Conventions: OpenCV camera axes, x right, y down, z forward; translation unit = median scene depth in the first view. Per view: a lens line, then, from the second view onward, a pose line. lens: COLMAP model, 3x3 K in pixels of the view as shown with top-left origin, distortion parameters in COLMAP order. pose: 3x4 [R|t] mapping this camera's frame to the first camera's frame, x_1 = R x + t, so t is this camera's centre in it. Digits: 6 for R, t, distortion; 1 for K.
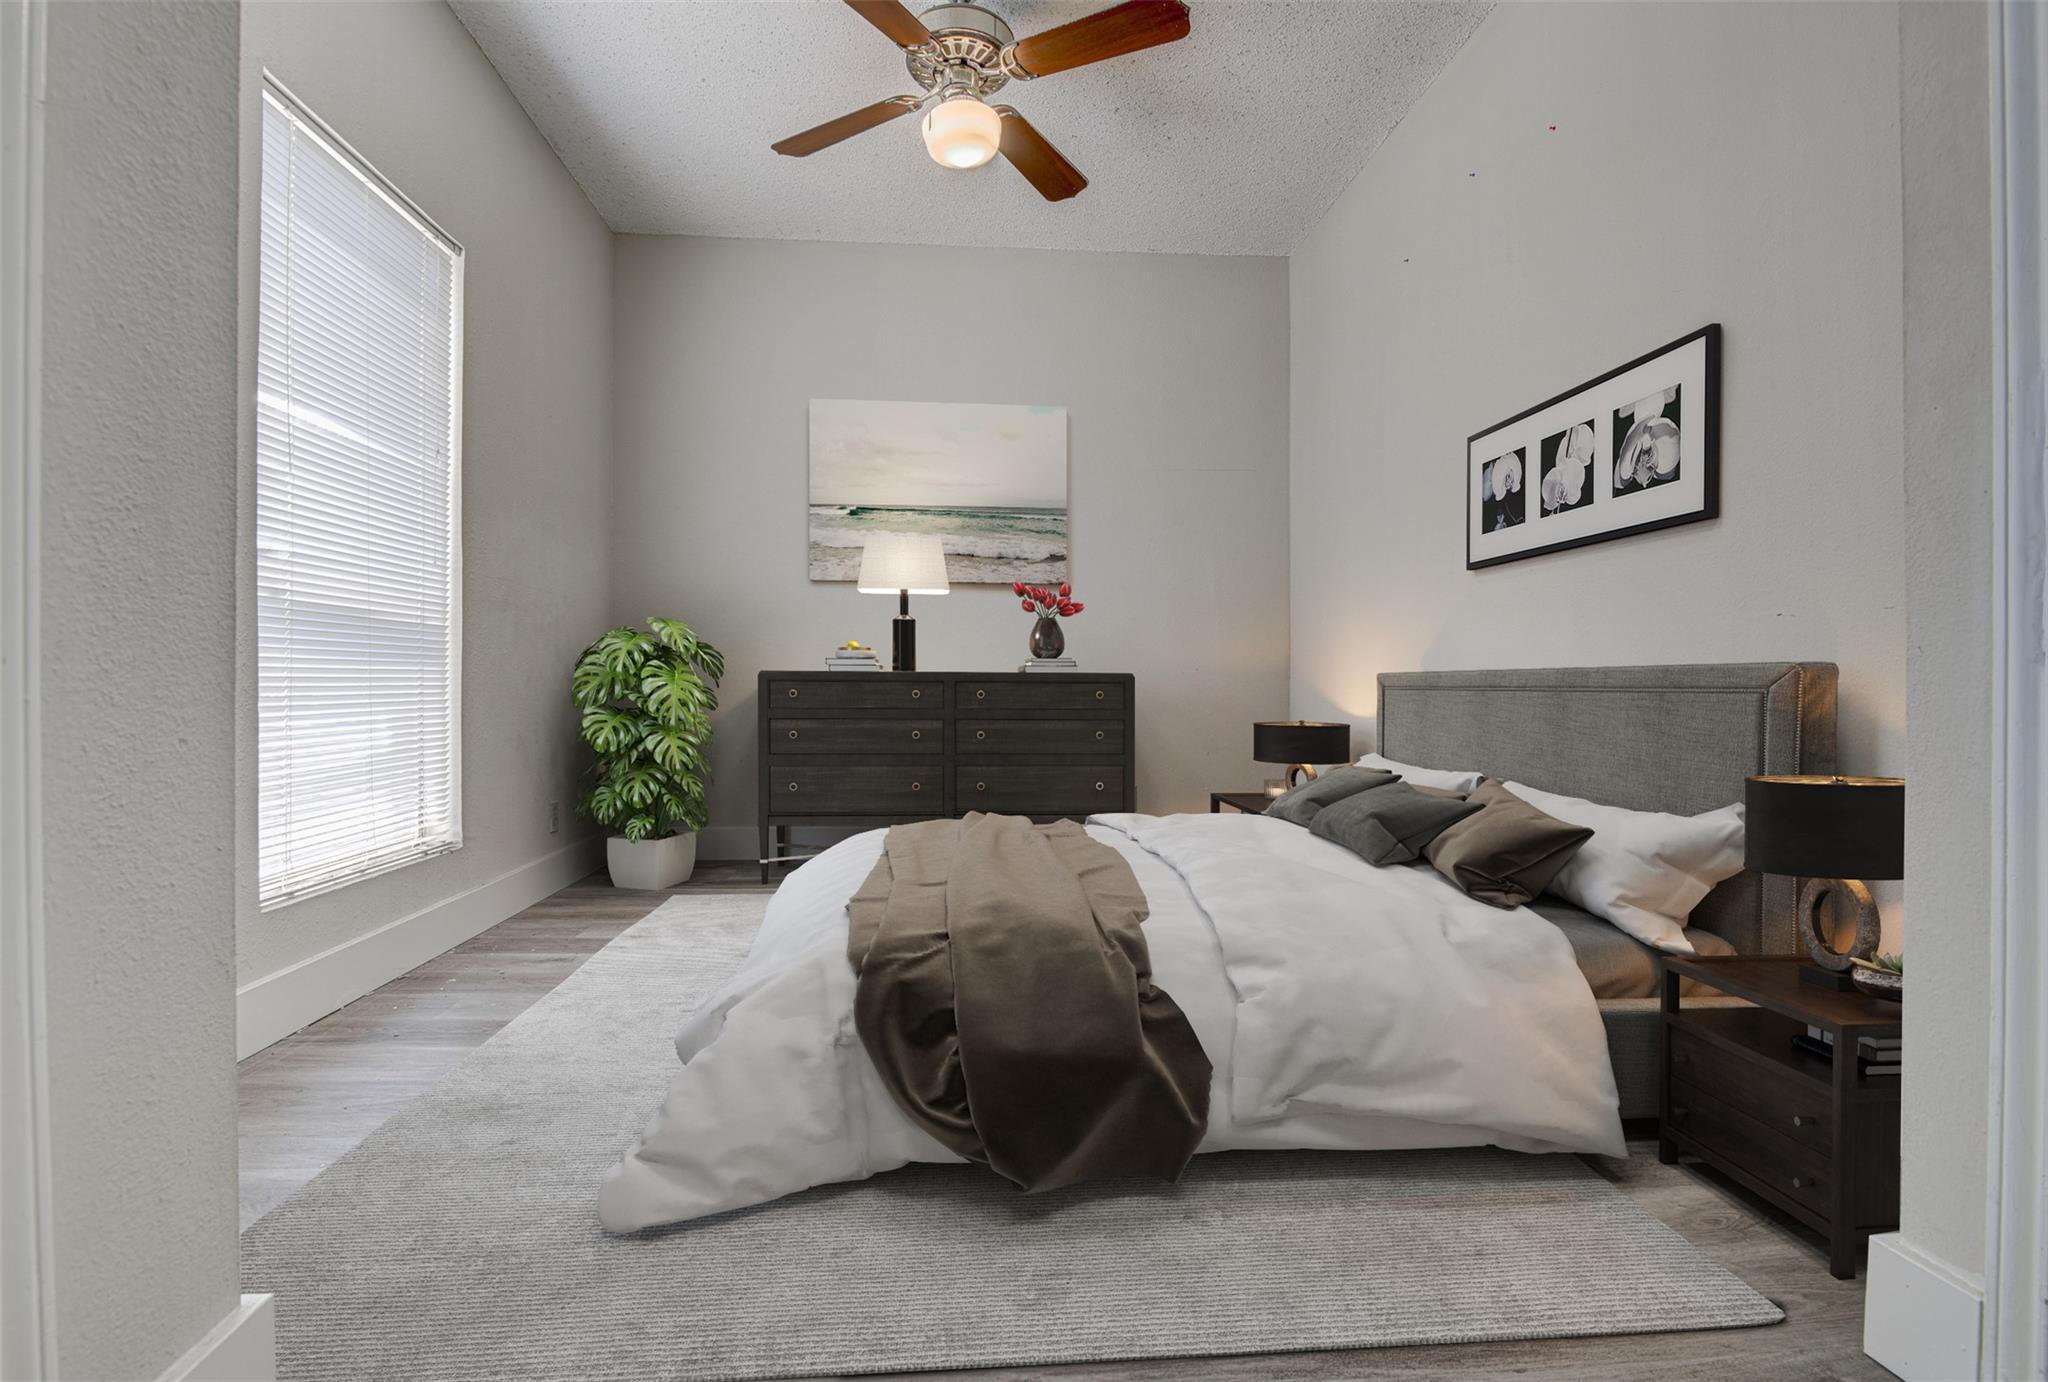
lens RADIAL K [[974.5, 0, 1022.3], [0, 974.5, 689.3], [0, 0, 1]] dist [-0.018294, -0.000513]
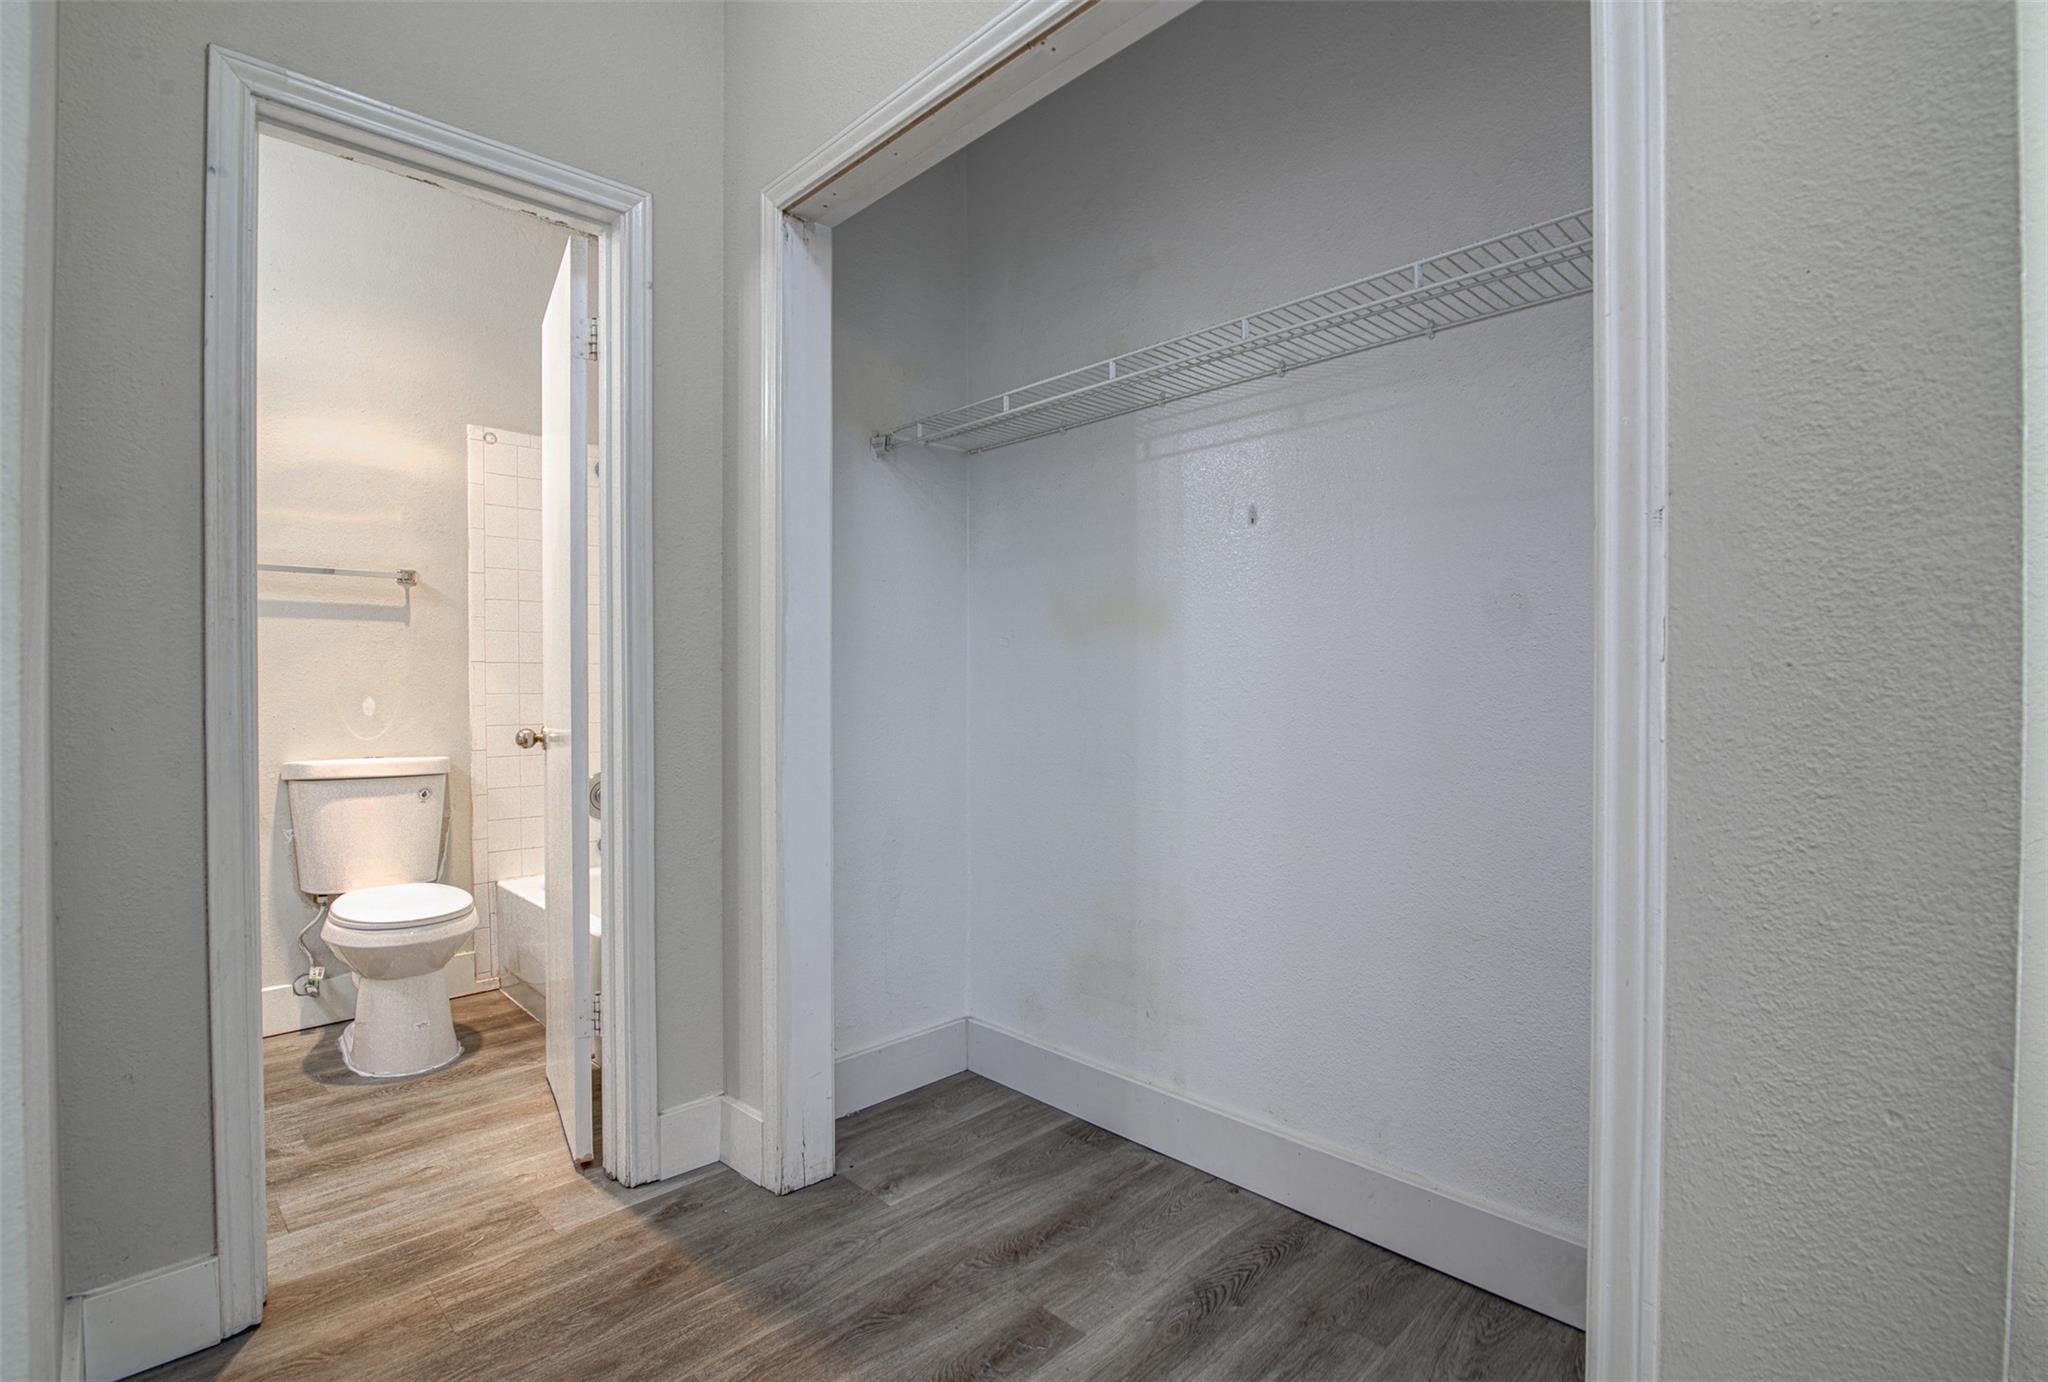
lens RADIAL K [[974.5, 0, 1028.8], [0, 974.5, 692.4], [0, 0, 1]] dist [-0.018294, -0.000513]
pose [[-0.758661, 0.006604, -0.651452, 0.288806], [0.001649, 0.999965, 0.008217, -0.358556], [0.651483, 0.005160, -0.758645, 1.234512]]
